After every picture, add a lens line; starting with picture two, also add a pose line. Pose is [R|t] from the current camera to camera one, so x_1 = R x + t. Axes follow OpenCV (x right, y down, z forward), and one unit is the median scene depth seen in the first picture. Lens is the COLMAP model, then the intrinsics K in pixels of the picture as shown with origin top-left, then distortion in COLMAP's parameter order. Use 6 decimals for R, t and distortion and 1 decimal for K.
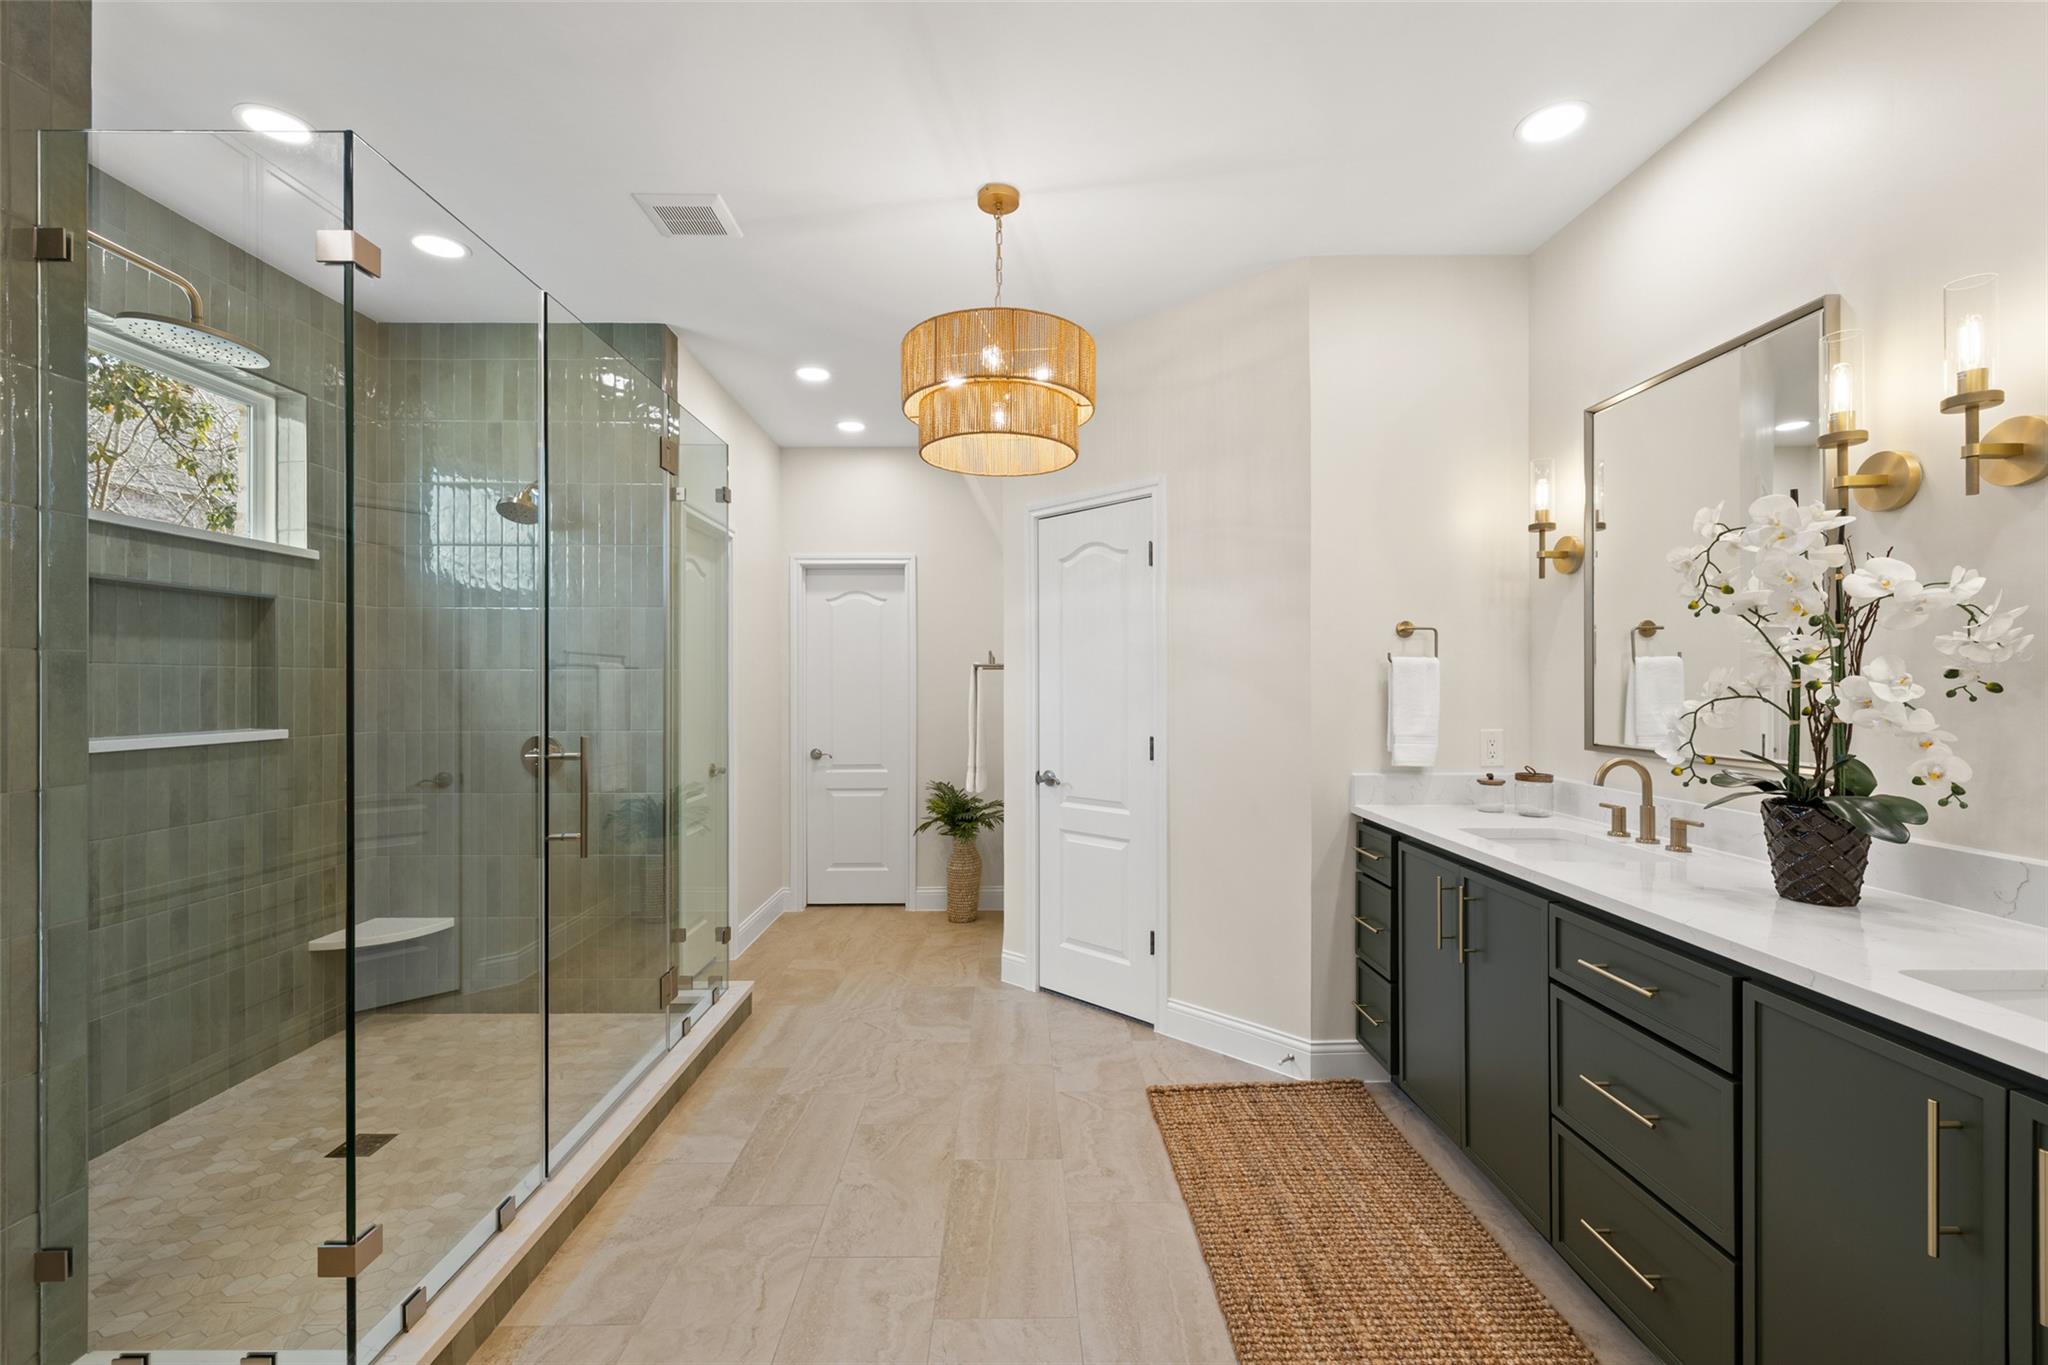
lens RADIAL K [[860.7, 0, 1013.4], [0, 860.7, 689.3], [0, 0, 1]] dist [-0.000691, -0.000159]
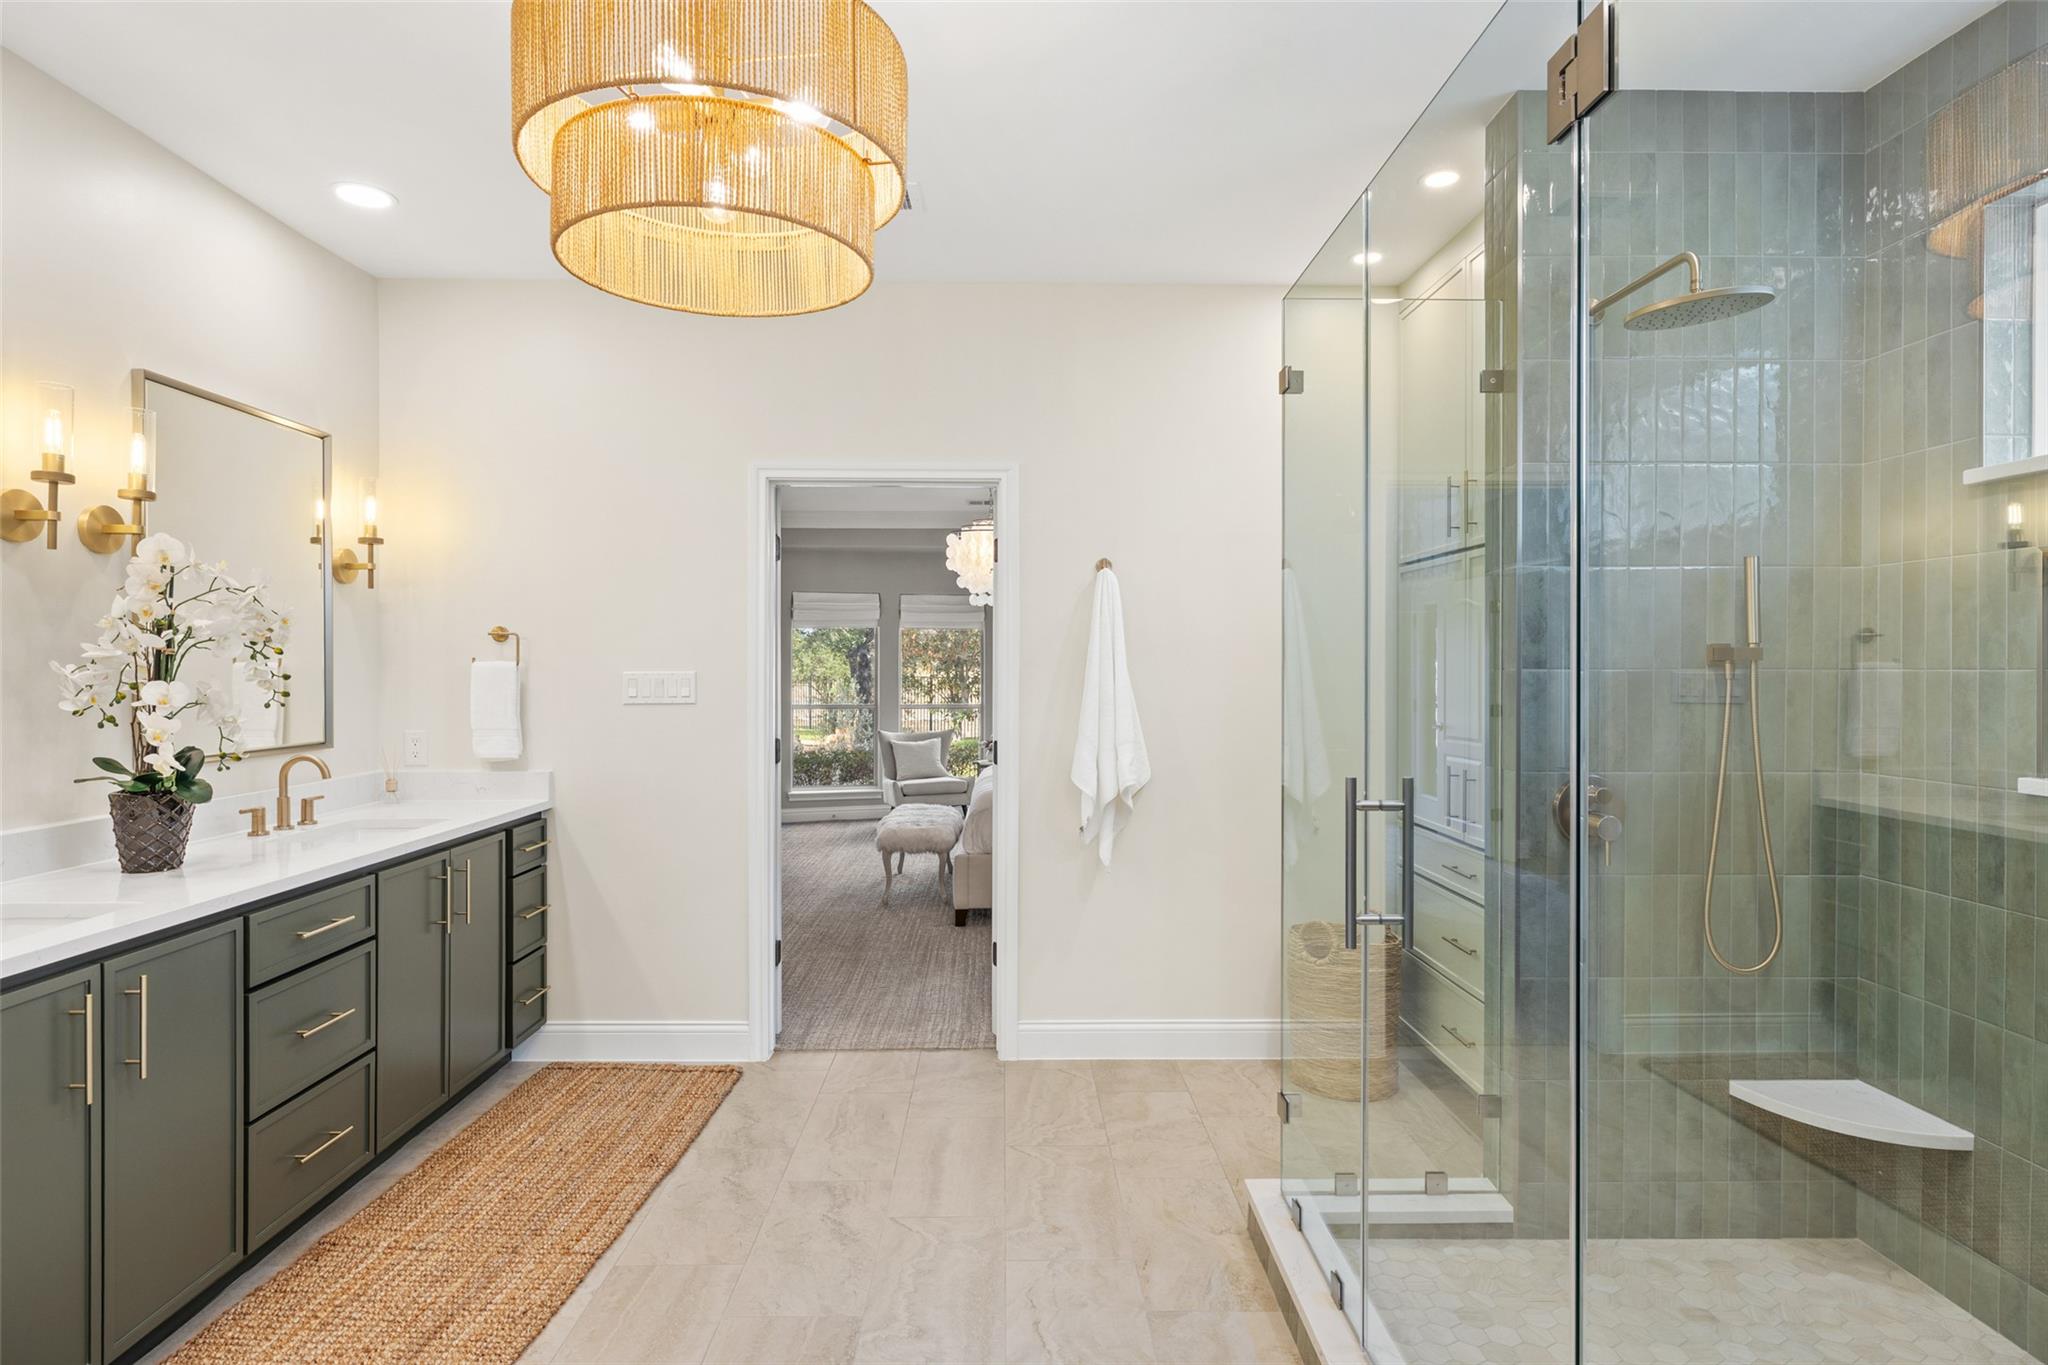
lens RADIAL K [[1085.7, 0, 1034.5], [0, 1085.7, 654.0], [0, 0, 1]] dist [0.000553, 0.000882]
pose [[-0.999833, 0.001089, -0.018262, -0.203808], [0.001183, 0.999986, -0.005117, -0.040364], [0.018256, -0.005138, -0.999820, 1.712317]]
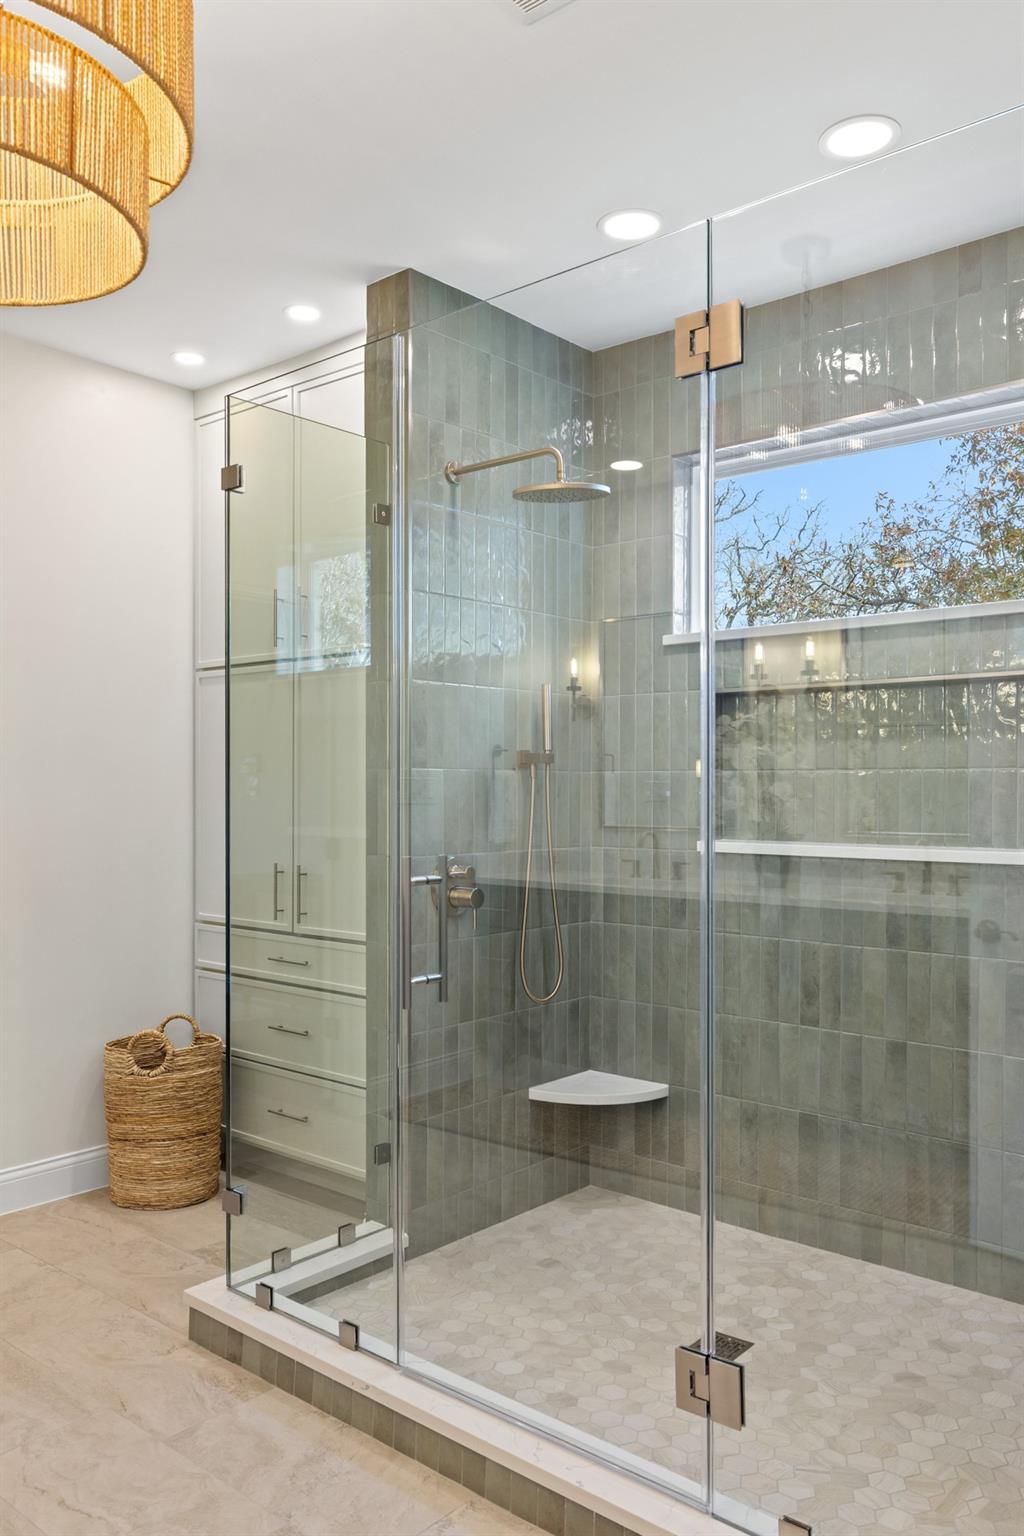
lens RADIAL K [[1179.6, 0, 513.0], [0, 1179.6, 776.7], [0, 0, 1]] dist [0.005352, -0.002888]
pose [[-0.648392, -0.005909, -0.761284, 0.250270], [-0.003761, 0.999983, -0.004559, -0.014755], [0.761298, -0.000092, -0.648403, 1.611940]]
